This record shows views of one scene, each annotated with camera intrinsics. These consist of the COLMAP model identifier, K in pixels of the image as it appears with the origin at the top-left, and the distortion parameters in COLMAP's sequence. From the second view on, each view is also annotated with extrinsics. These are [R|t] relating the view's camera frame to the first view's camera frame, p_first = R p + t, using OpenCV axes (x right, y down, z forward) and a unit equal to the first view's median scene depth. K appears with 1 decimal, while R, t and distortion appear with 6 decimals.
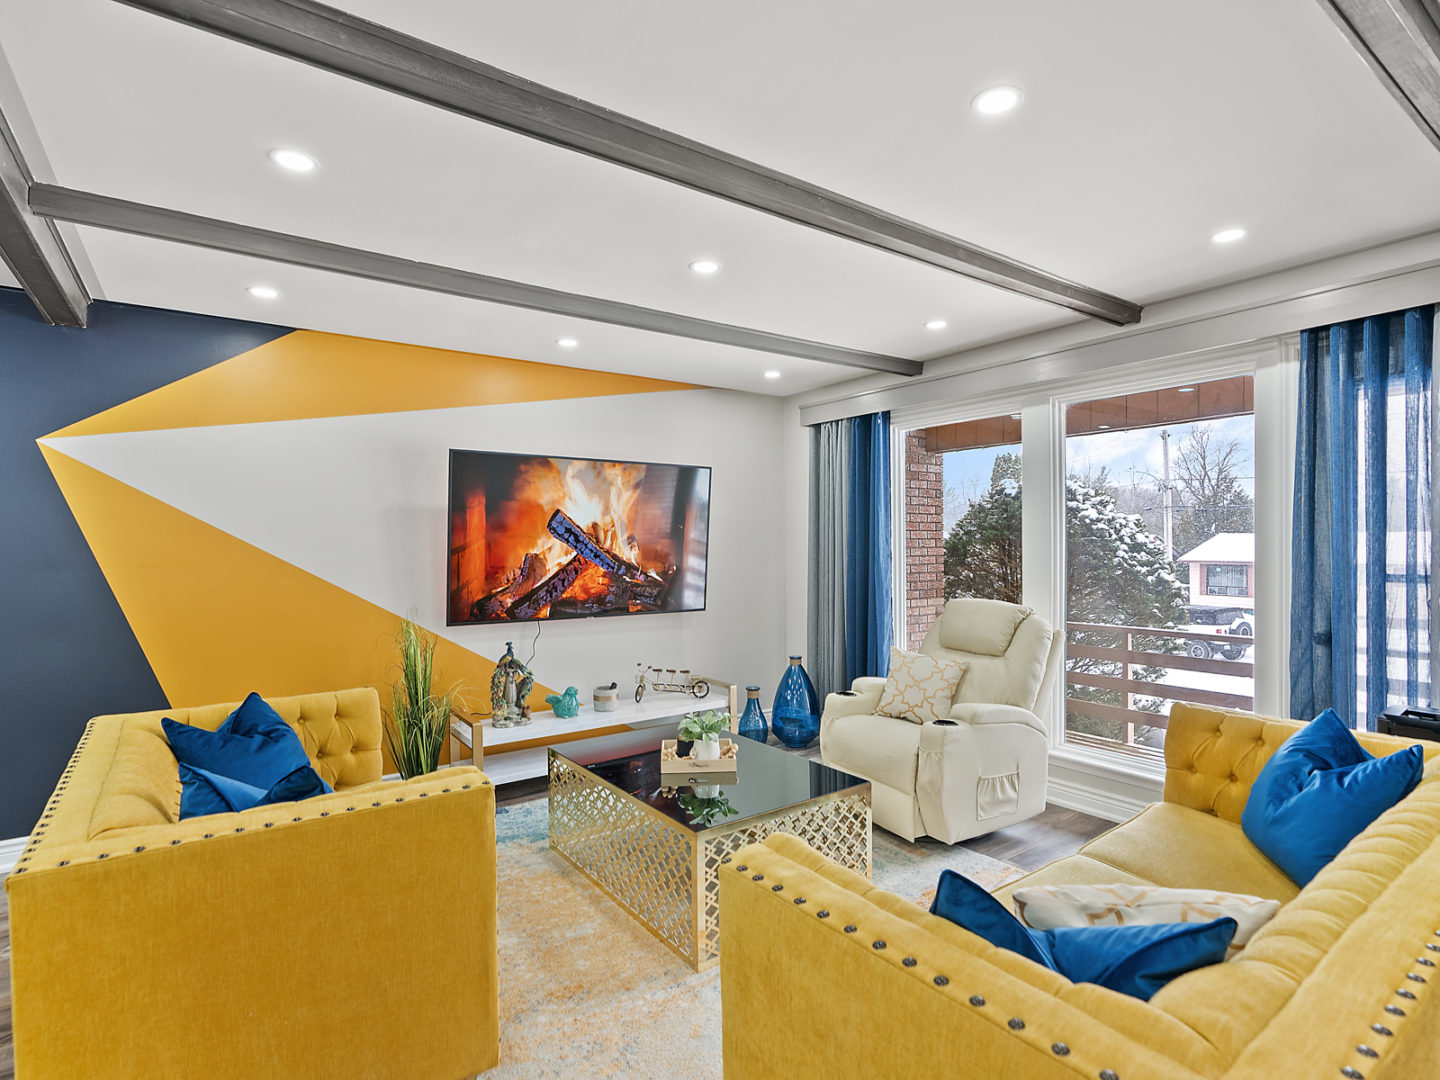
lens RADIAL K [[742.7, 0, 720.0], [0, 742.7, 540.0], [0, 0, 1]] dist [-0.002476, -0.000587]
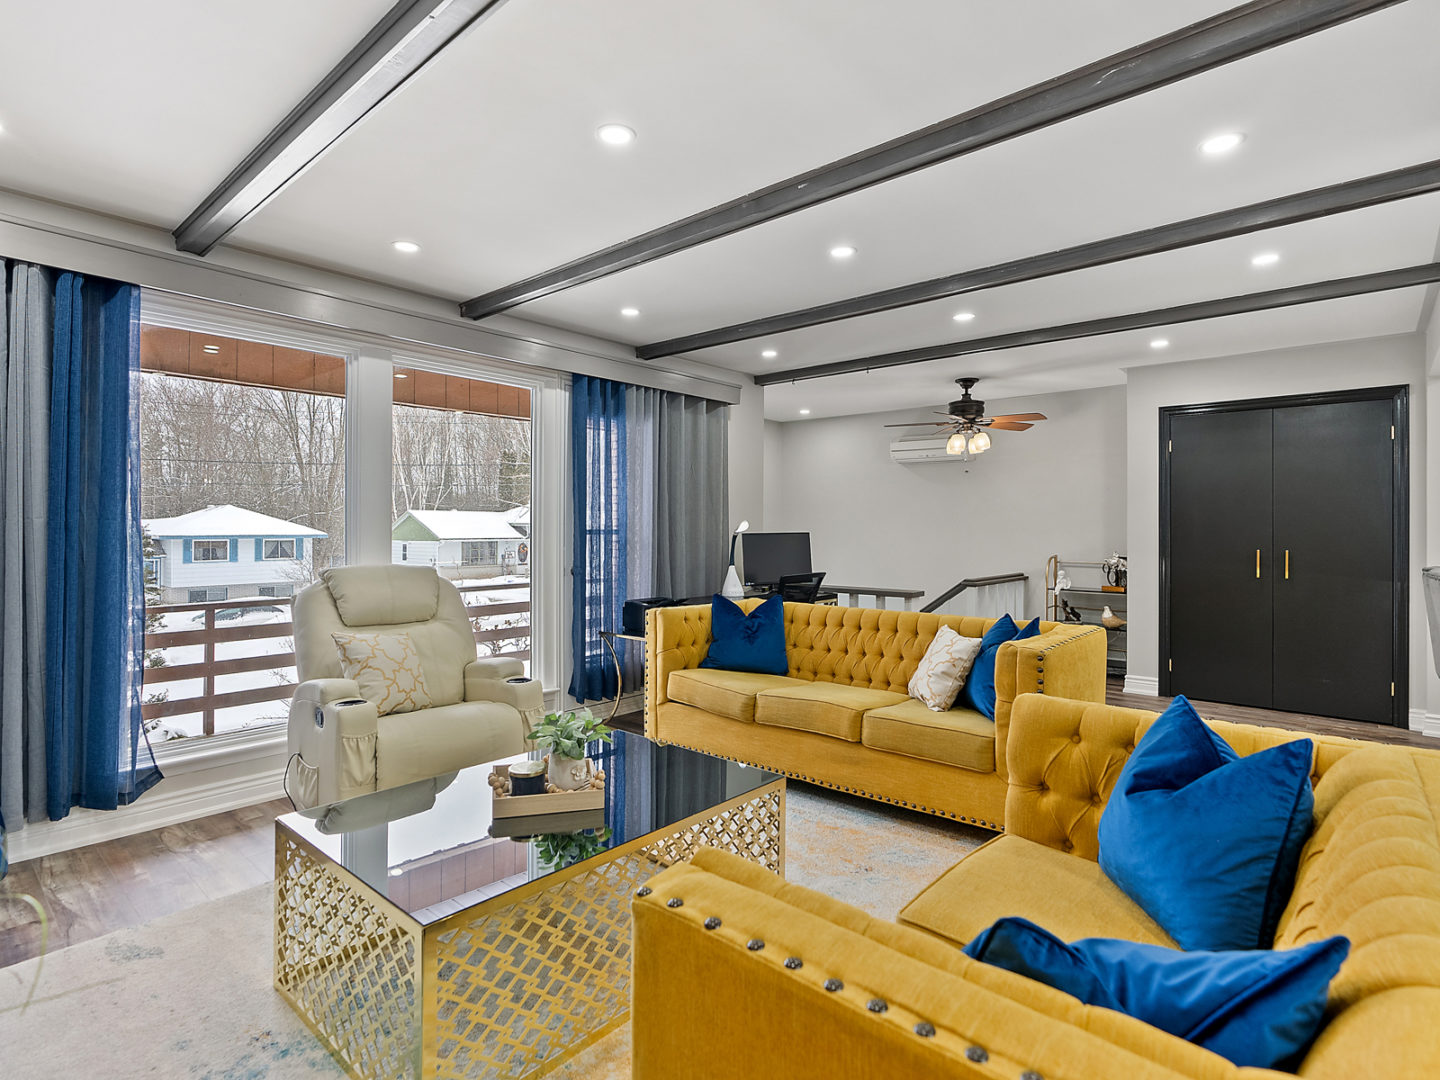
lens RADIAL K [[742.7, 0, 720.0], [0, 742.7, 540.0], [0, 0, 1]] dist [-0.002476, -0.000587]
pose [[-0.220550, -0.018336, 0.975203, -0.675552], [0.008548, 0.999749, 0.020731, 0.028668], [-0.975338, 0.012908, -0.220338, 0.903472]]
